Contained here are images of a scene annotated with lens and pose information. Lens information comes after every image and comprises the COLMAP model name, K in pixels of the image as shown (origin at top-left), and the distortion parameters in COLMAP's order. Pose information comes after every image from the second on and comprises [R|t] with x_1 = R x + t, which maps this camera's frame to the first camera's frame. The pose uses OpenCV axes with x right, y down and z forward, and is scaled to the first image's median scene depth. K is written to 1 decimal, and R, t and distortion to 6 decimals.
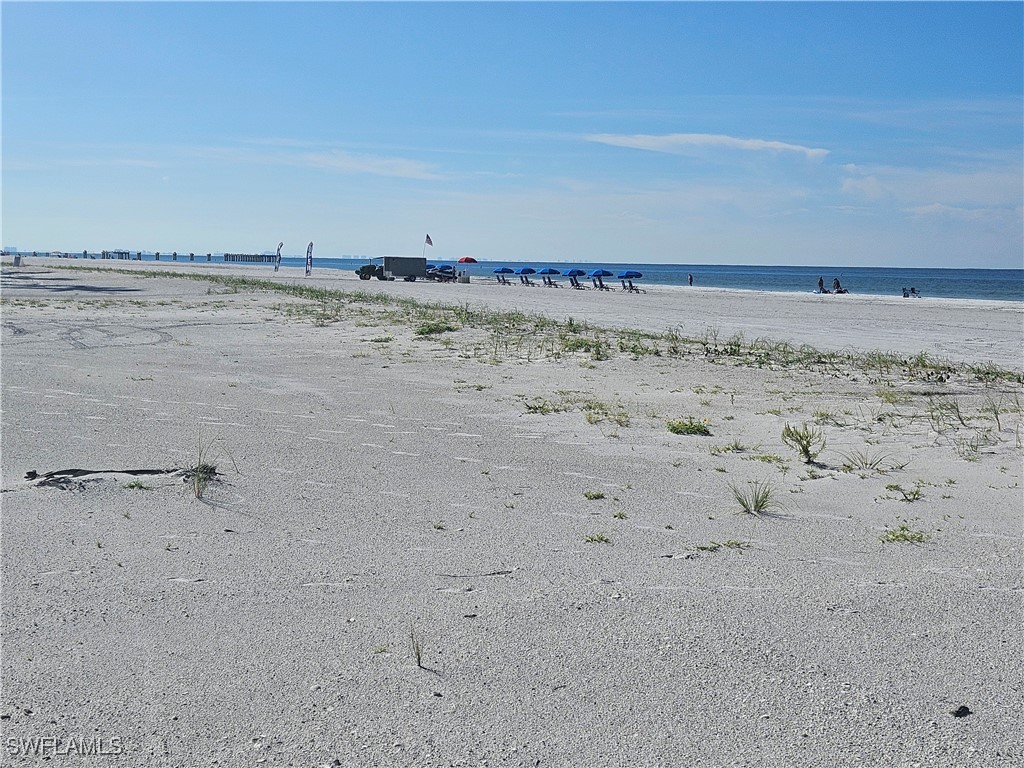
lens RADIAL K [[1740.4, 0, 512.0], [0, 1740.4, 384.0], [0, 0, 1]] dist [0.145836, -1.150244]
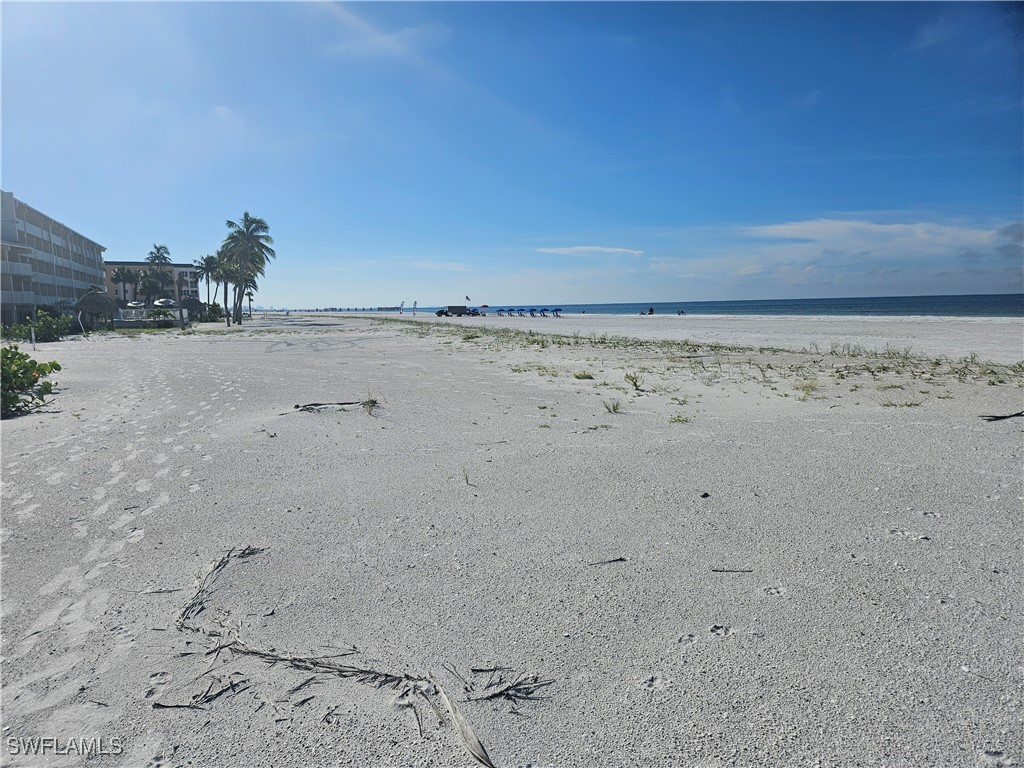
lens RADIAL K [[1740.4, 0, 512.0], [0, 1740.4, 384.0], [0, 0, 1]] dist [0.145836, -1.150244]
pose [[0.996489, -0.034844, -0.076130, 0.179521], [0.030882, 0.998137, -0.052615, 0.150347], [0.077821, 0.050079, 0.995709, -1.244777]]
